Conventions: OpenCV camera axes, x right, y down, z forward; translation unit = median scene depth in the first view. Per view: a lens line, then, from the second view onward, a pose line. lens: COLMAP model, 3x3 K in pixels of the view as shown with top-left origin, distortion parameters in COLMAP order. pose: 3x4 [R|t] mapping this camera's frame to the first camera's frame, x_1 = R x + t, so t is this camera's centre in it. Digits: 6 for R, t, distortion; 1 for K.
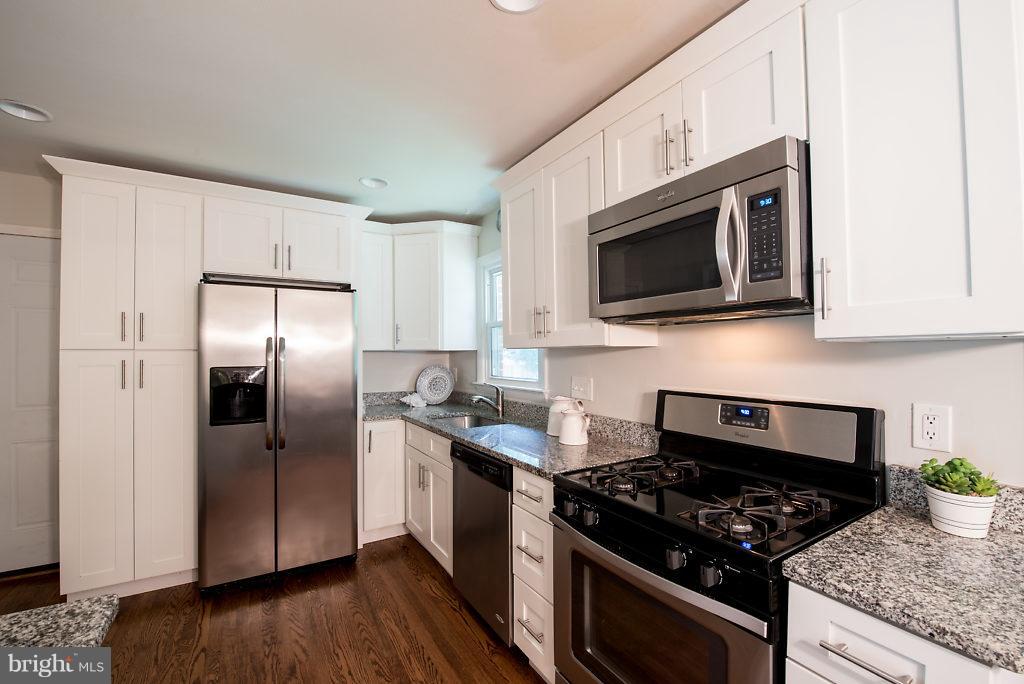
lens RADIAL K [[430.1, 0, 466.7], [0, 430.1, 348.3], [0, 0, 1]] dist [-0.001515, -0.000132]
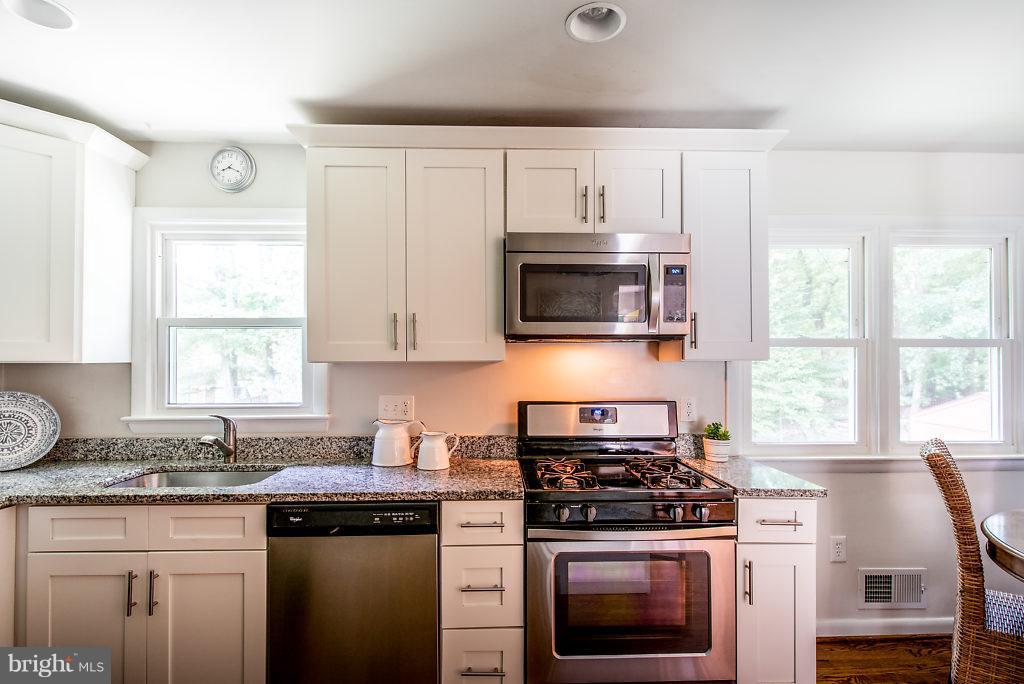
lens RADIAL K [[545.8, 0, 511.2], [0, 545.8, 355.2], [0, 0, 1]] dist [0.002056, -0.000214]
pose [[0.450572, 0.005276, 0.892725, -0.822912], [-0.009574, 0.999954, -0.001078, -0.019812], [-0.892689, -0.008062, 0.450602, 0.397654]]
